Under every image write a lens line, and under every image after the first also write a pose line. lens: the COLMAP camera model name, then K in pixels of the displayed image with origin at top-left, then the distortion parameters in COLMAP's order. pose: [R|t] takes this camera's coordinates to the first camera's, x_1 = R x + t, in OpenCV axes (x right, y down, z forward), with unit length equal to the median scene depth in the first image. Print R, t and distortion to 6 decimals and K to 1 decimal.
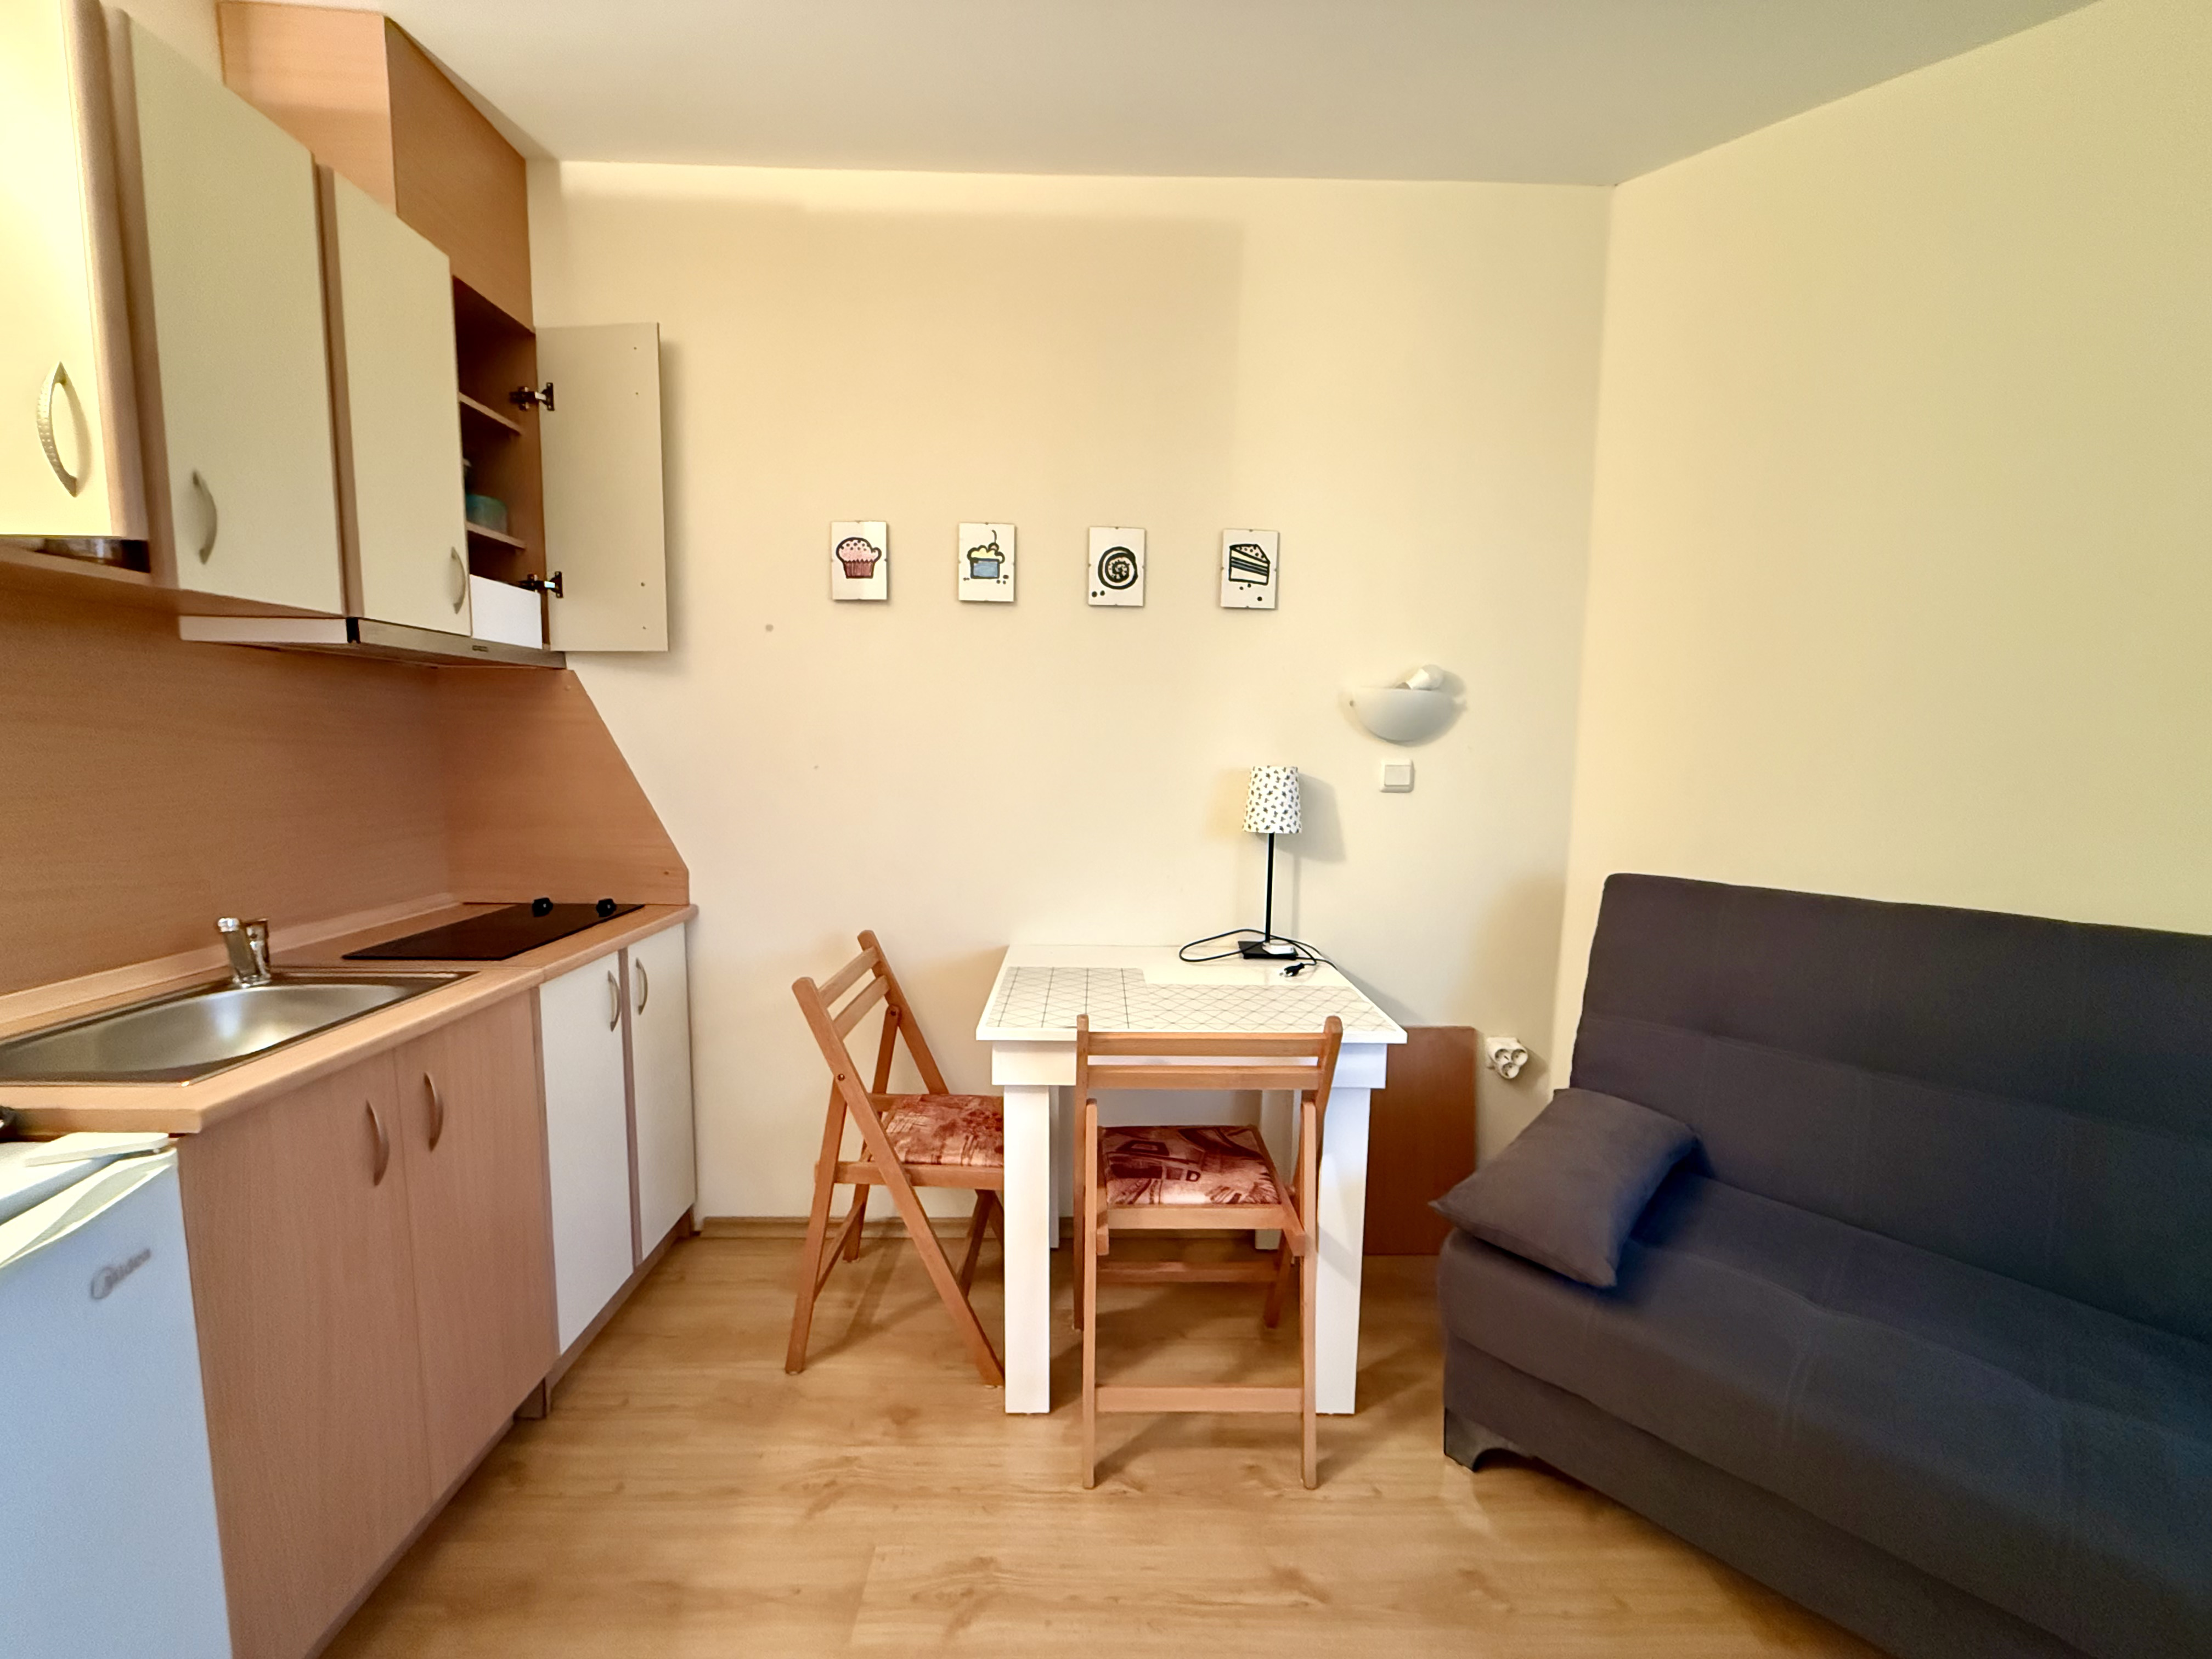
lens RADIAL K [[878.8, 0, 1100.4], [0, 878.8, 831.3], [0, 0, 1]] dist [-0.000729, 0.000097]
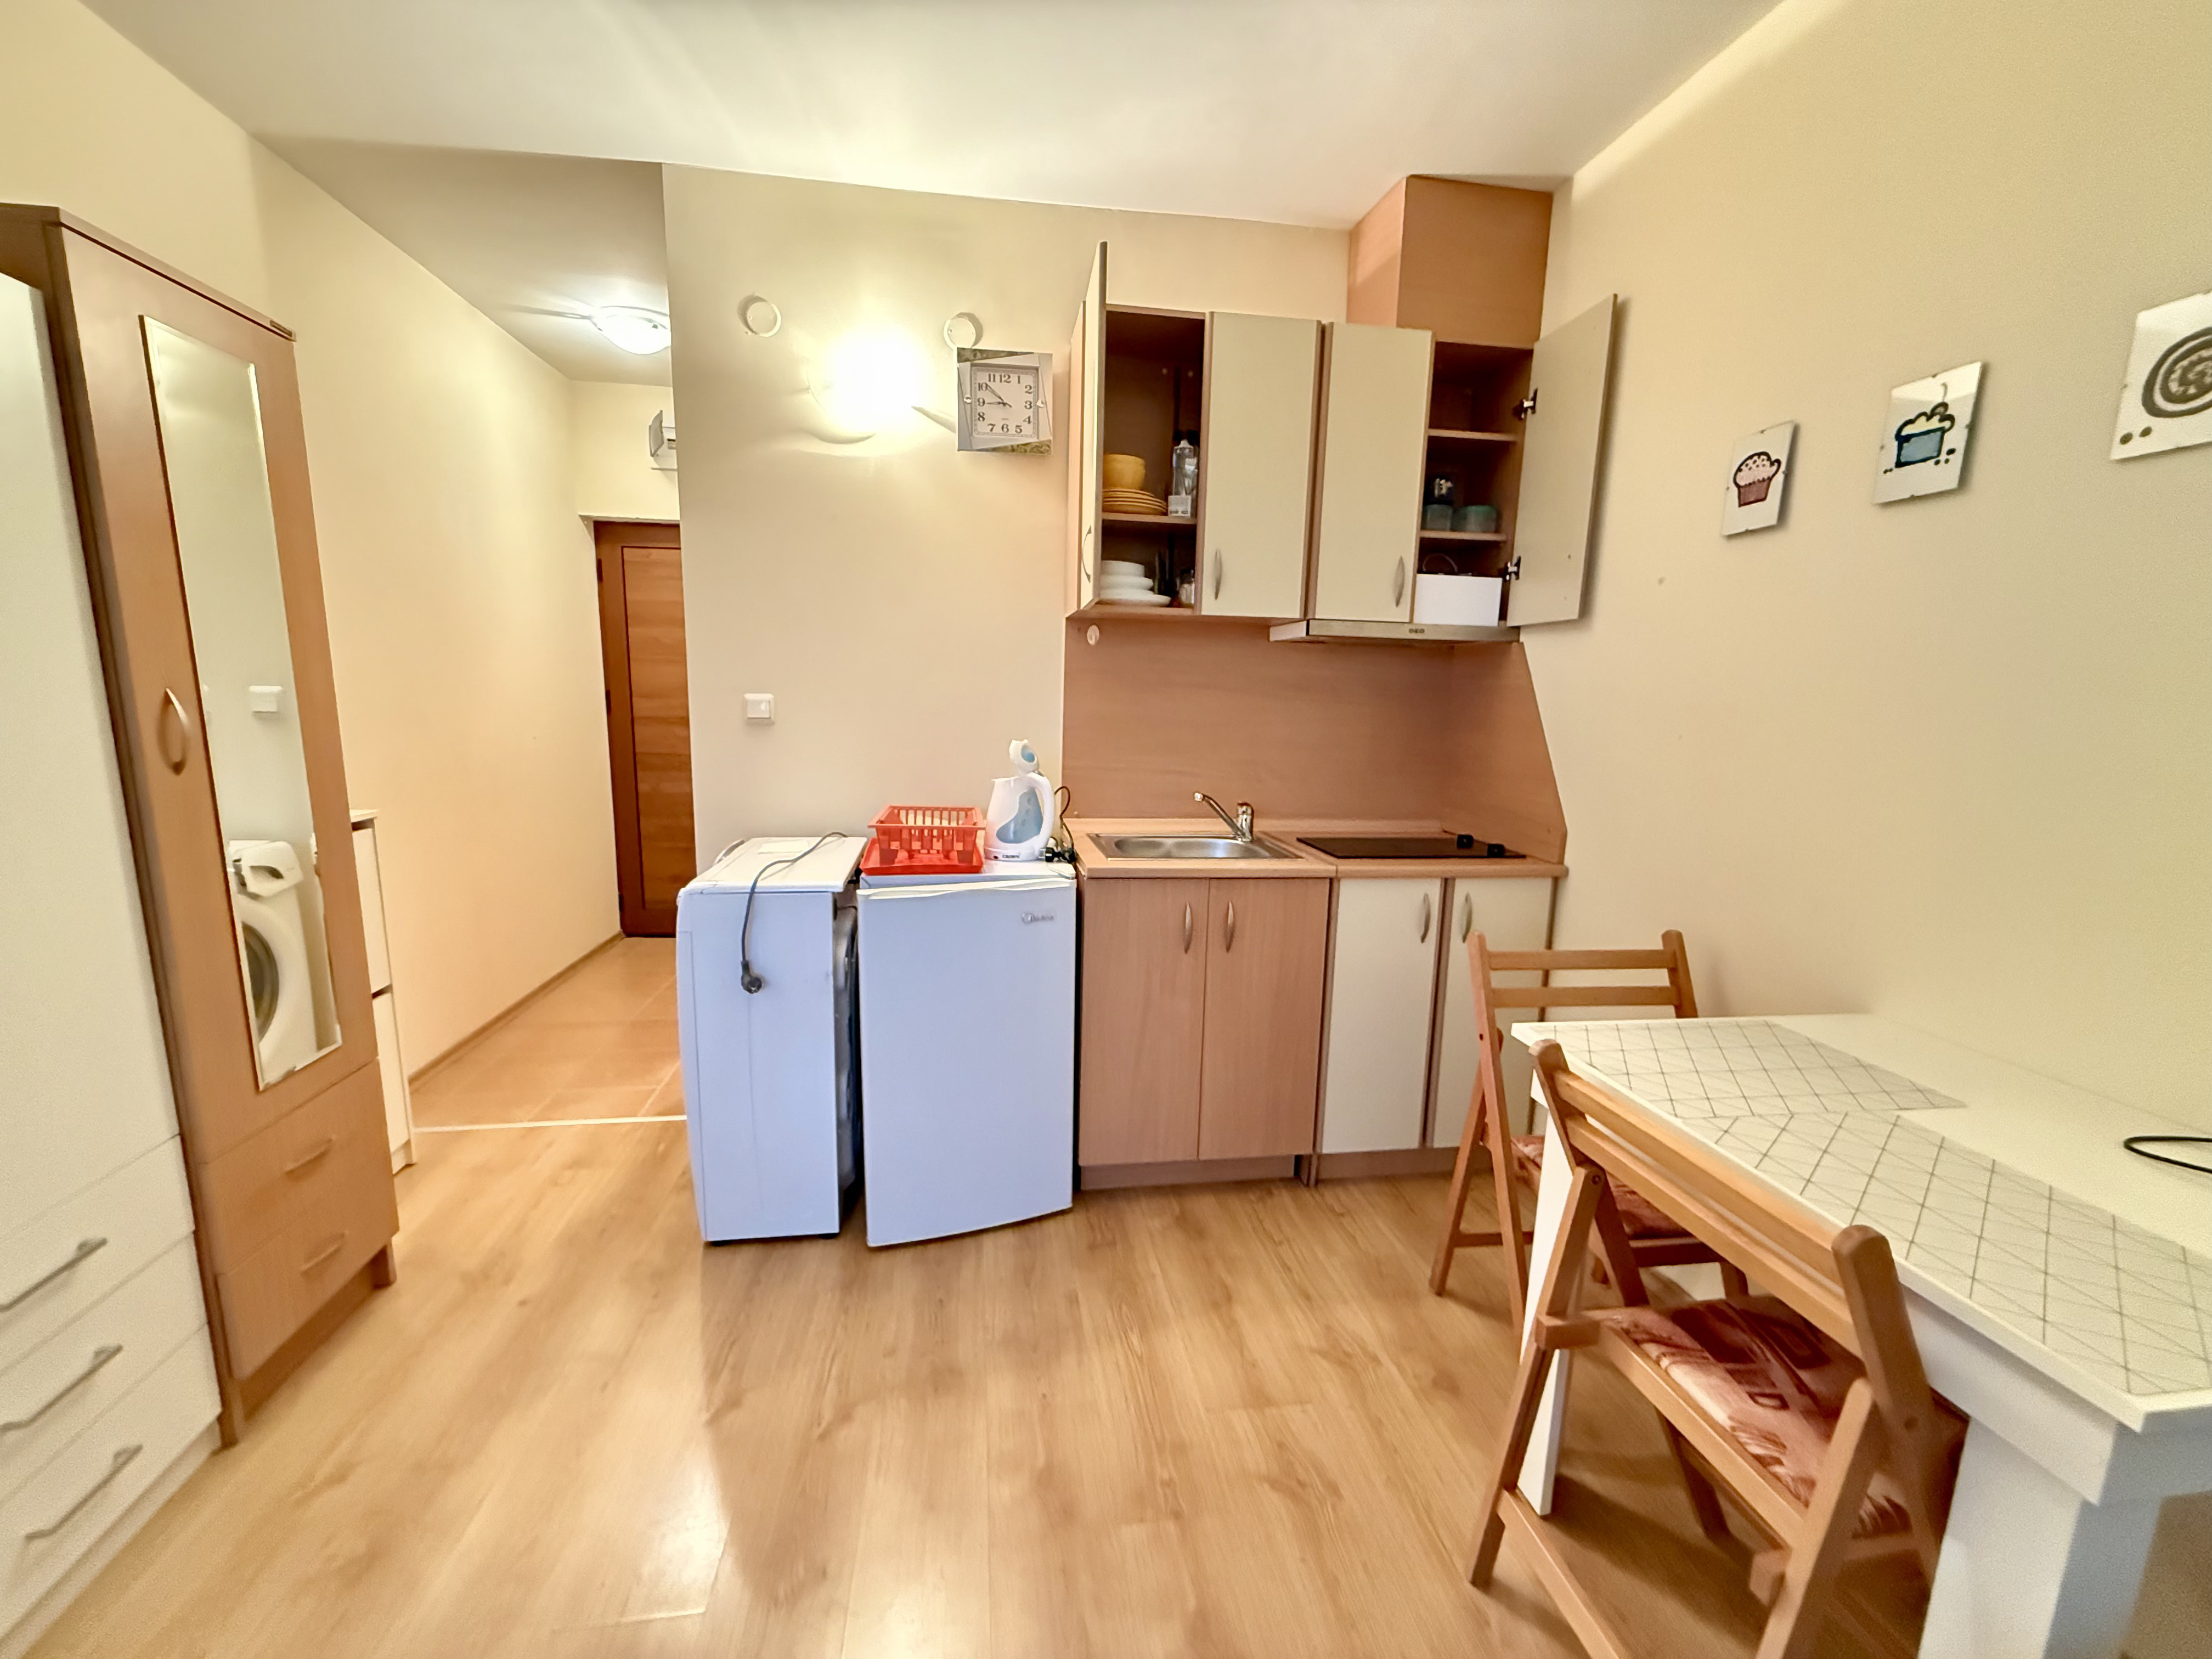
lens RADIAL K [[878.8, 0, 1100.4], [0, 878.8, 831.3], [0, 0, 1]] dist [-0.000729, 0.000097]
pose [[0.134277, 0.145273, -0.980237, 0.495176], [-0.125097, 0.983767, 0.128660, -0.021511], [0.983016, 0.105349, 0.150271, 0.330741]]
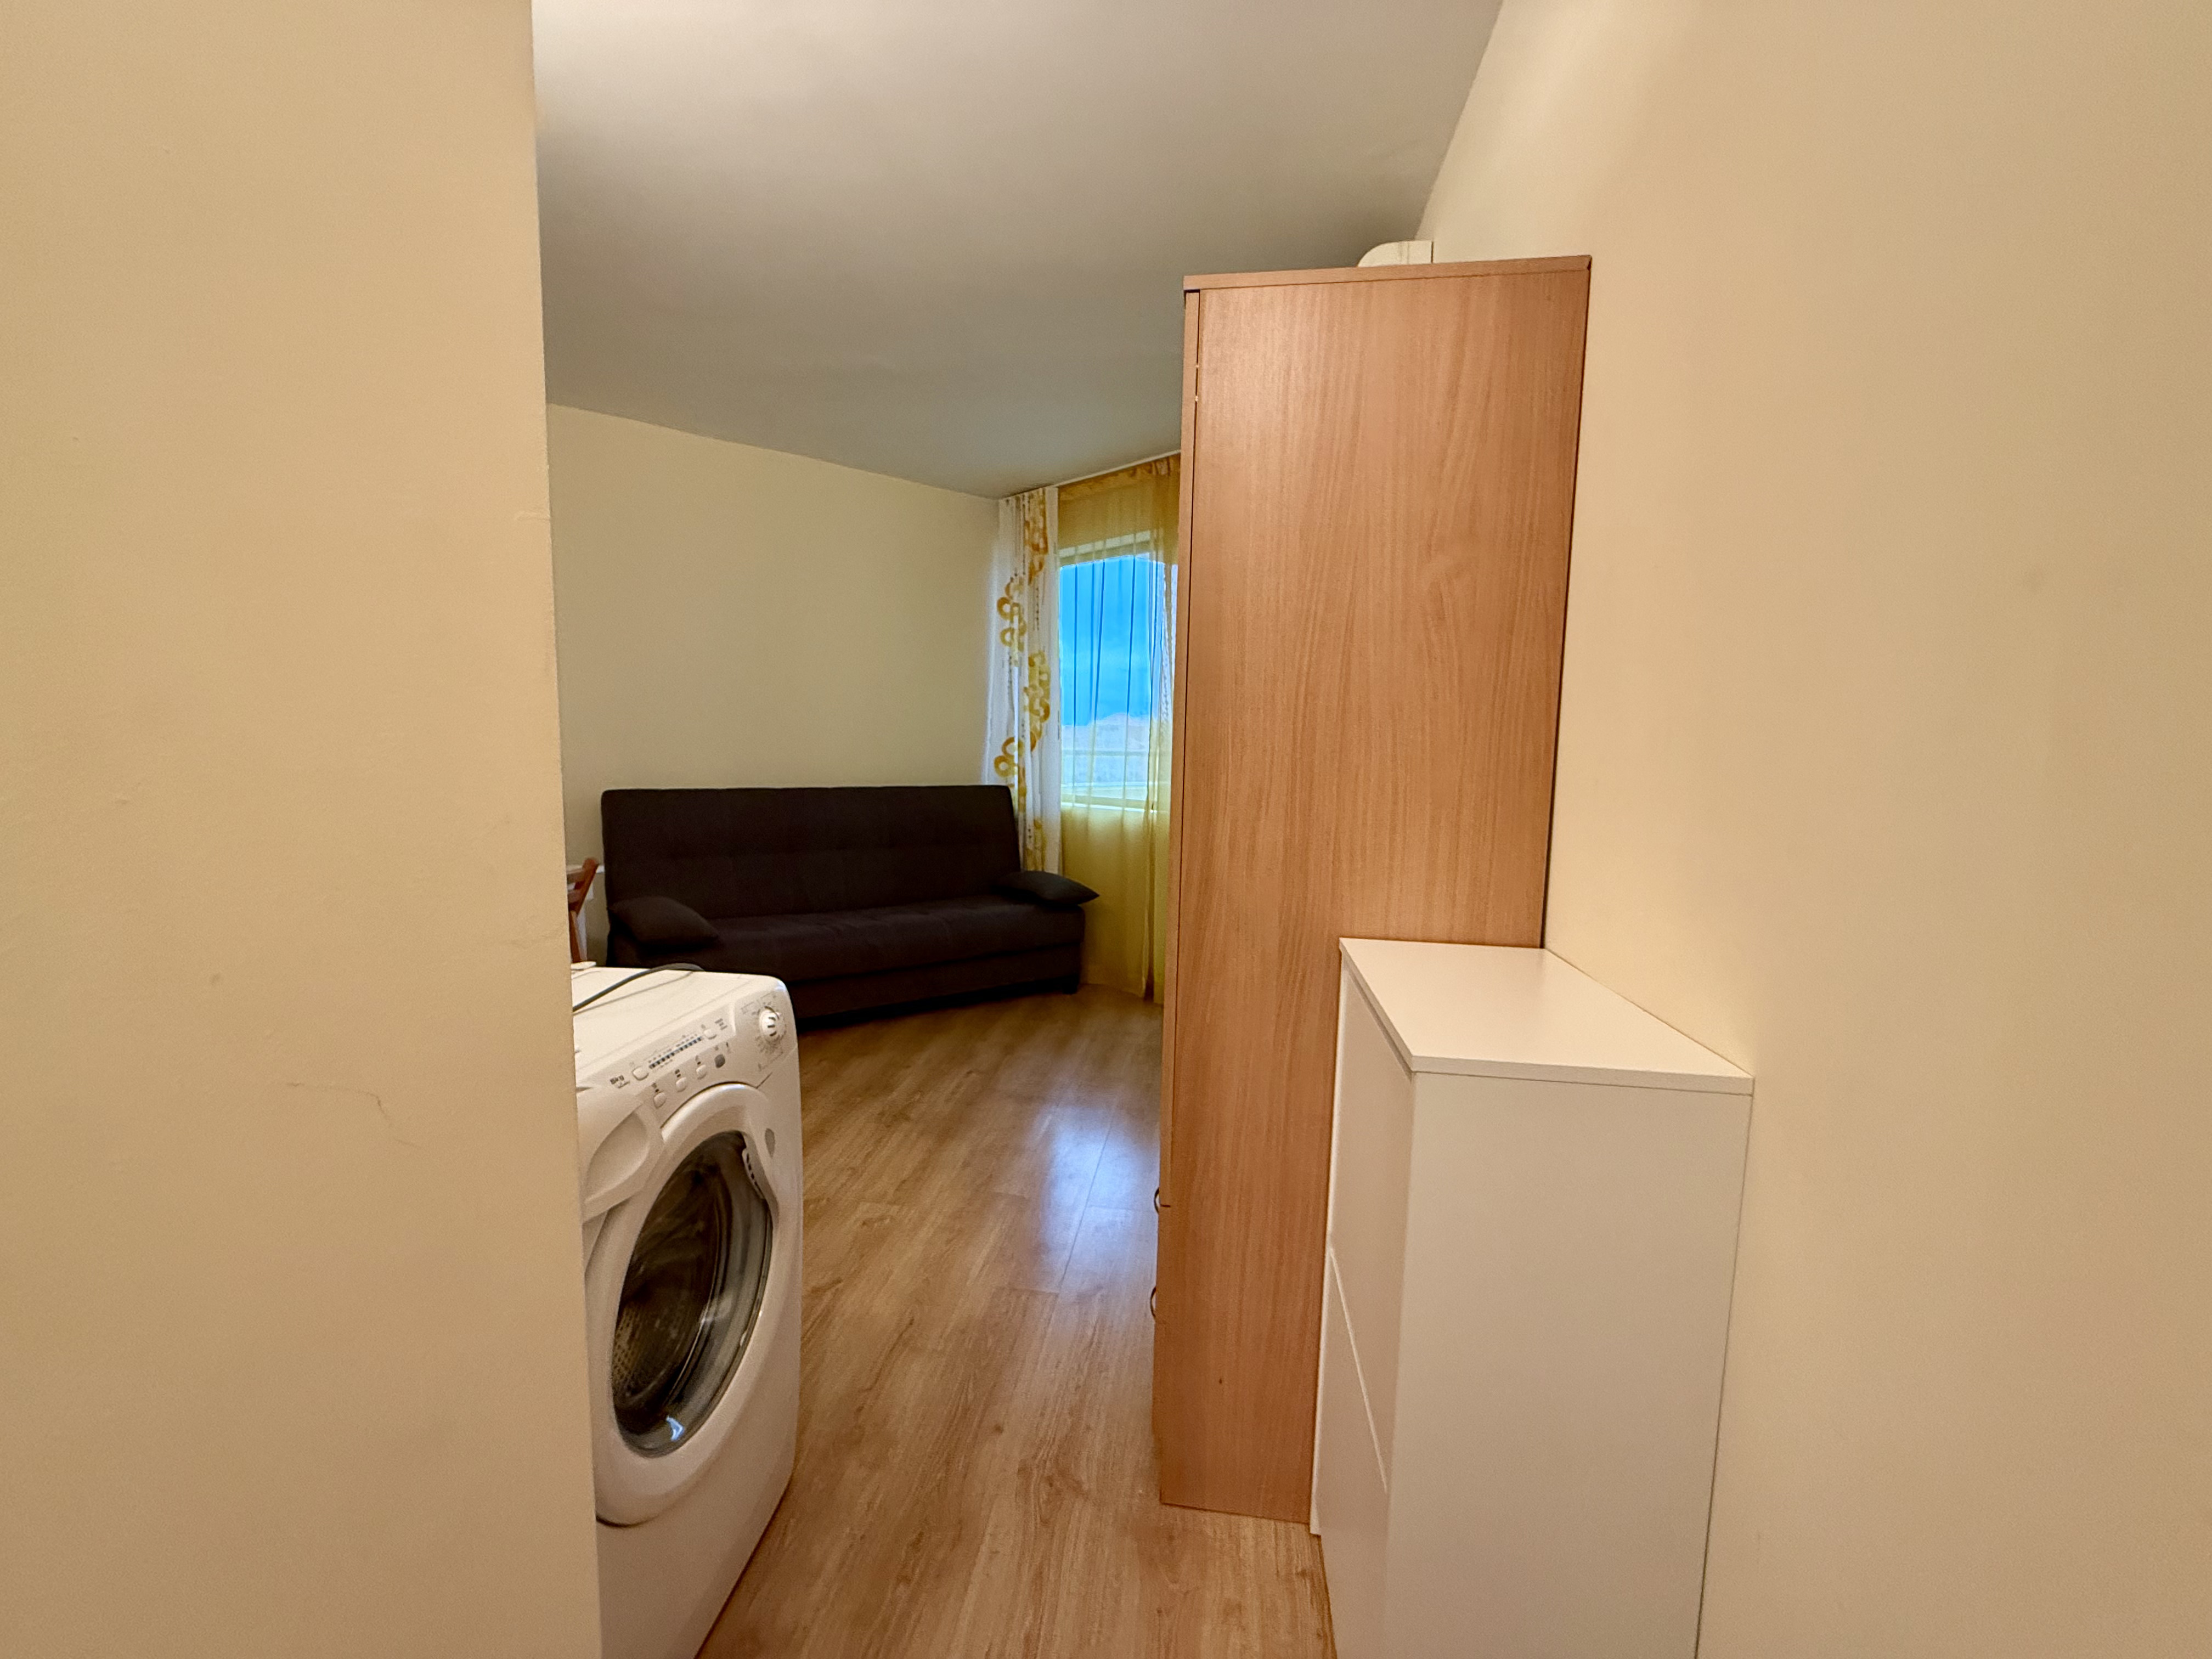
lens RADIAL K [[882.5, 0, 1103.0], [0, 882.5, 834.3], [0, 0, 1]] dist [0.000438, 0.000031]
pose [[0.148357, -0.109756, 0.982824, -1.082834], [0.088624, 0.991299, 0.097324, 0.050176], [-0.984955, 0.072664, 0.156794, -0.313800]]
